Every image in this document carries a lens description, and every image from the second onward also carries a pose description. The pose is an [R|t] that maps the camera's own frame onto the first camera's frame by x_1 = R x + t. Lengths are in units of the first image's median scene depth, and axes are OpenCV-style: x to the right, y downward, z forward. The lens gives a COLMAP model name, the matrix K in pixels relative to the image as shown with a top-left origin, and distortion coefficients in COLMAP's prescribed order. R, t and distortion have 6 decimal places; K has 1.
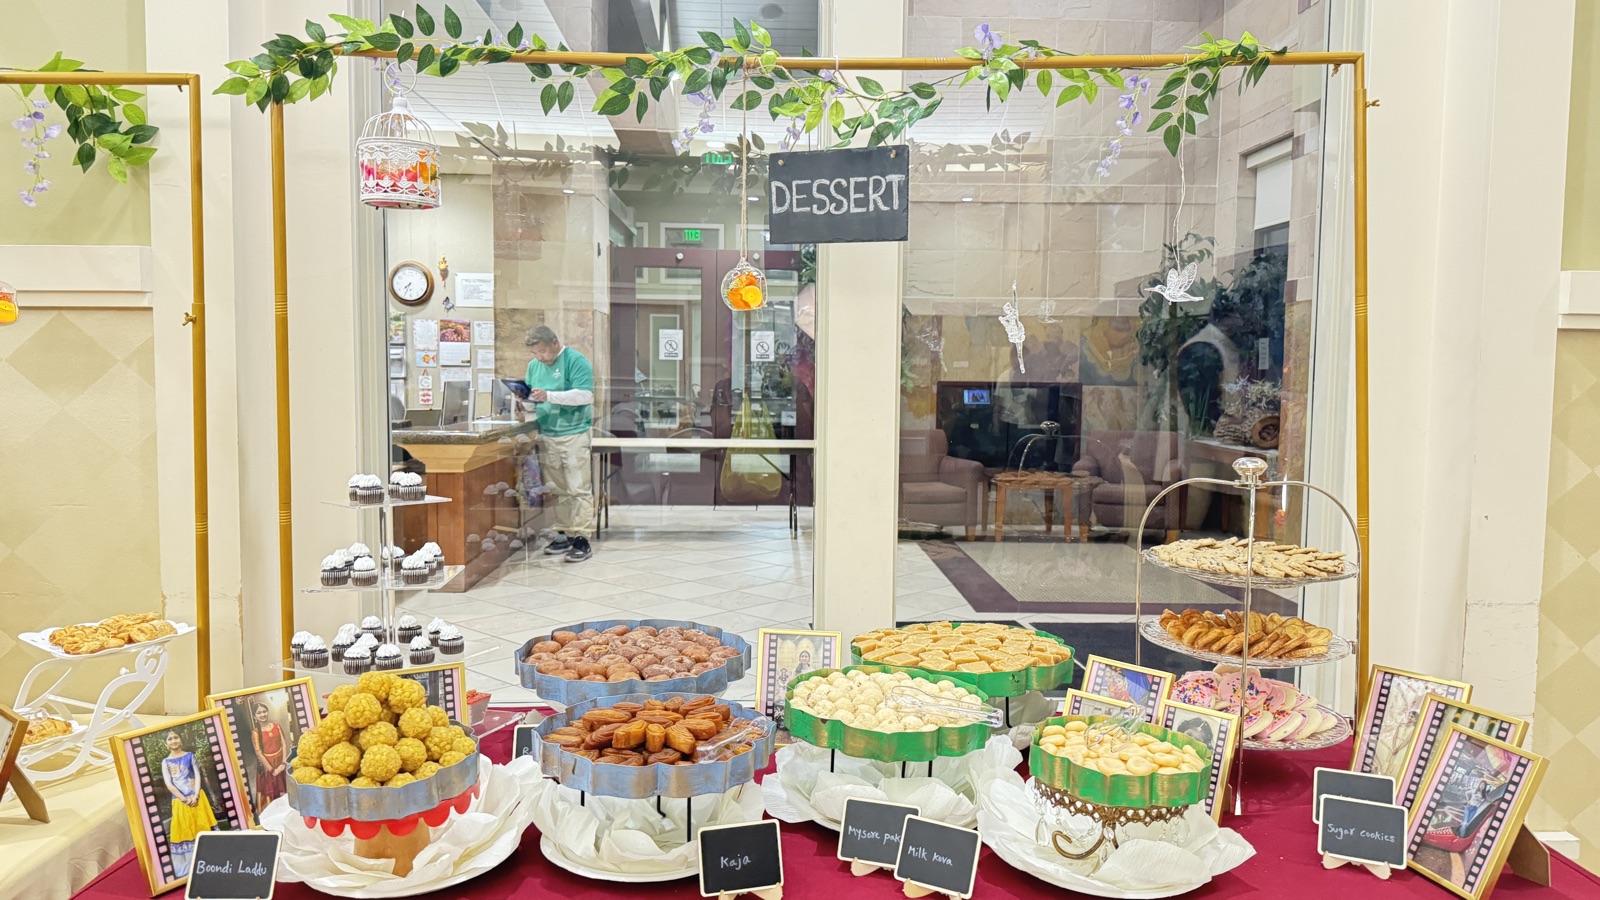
lens RADIAL K [[1106.5, 0, 800.3], [0, 1106.5, 451.1], [0, 0, 1]] dist [-0.012947, -0.007125]
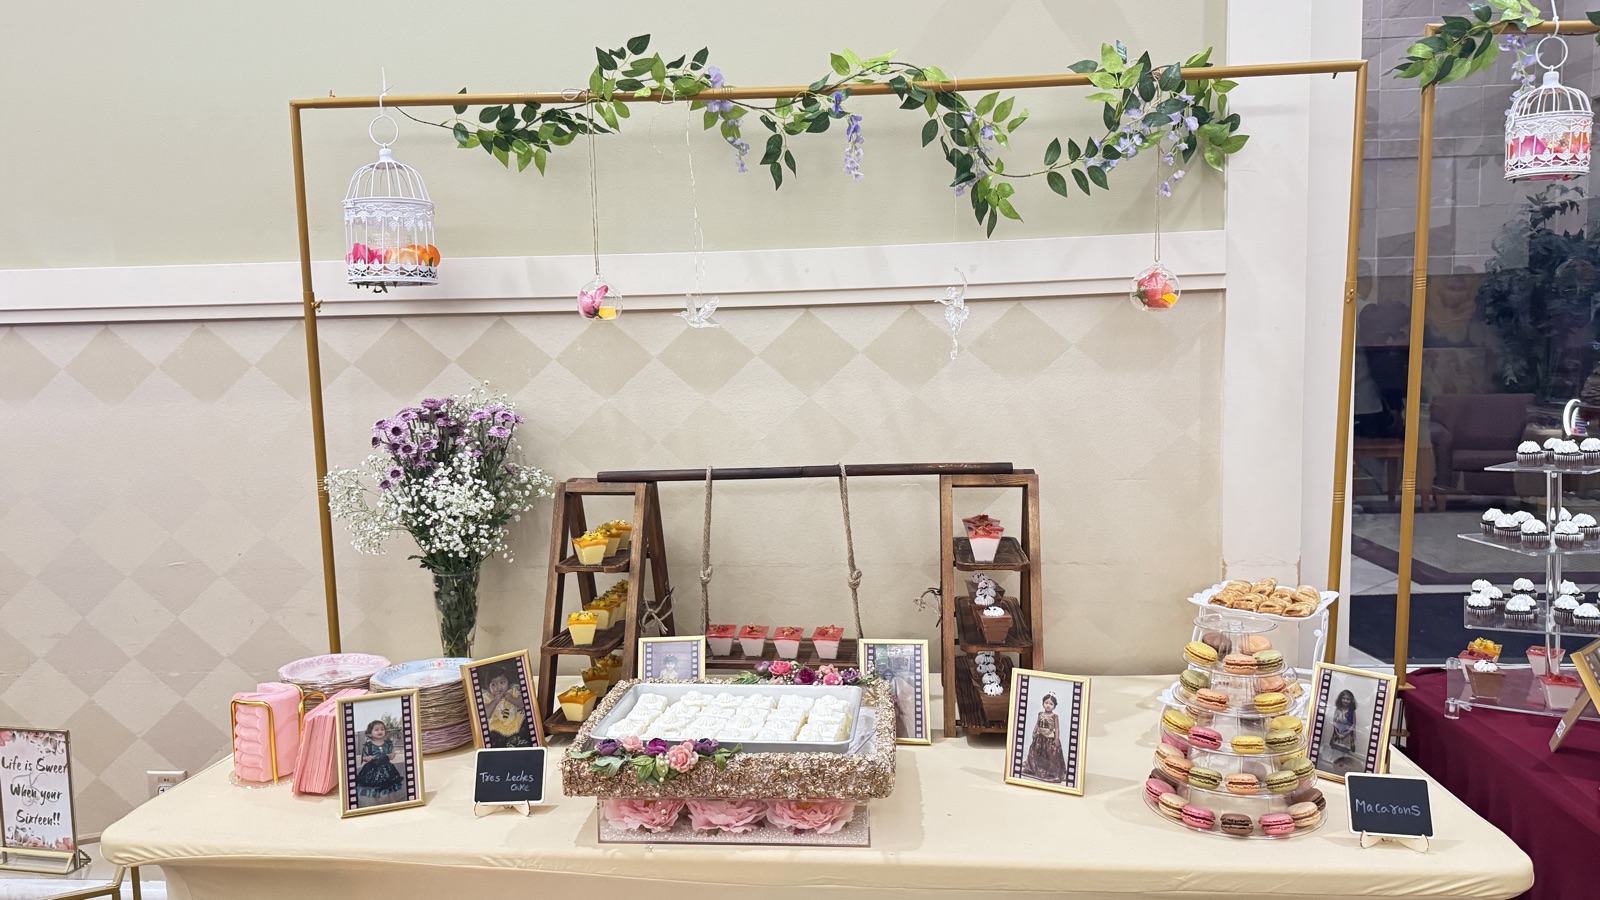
lens RADIAL K [[1106.5, 0, 798.9], [0, 1106.5, 449.9], [0, 0, 1]] dist [-0.012947, -0.007125]
pose [[0.993329, -0.030821, -0.111121, -0.192509], [0.032555, 0.999374, 0.013829, -0.002085], [0.110625, -0.017354, 0.993711, -0.016140]]
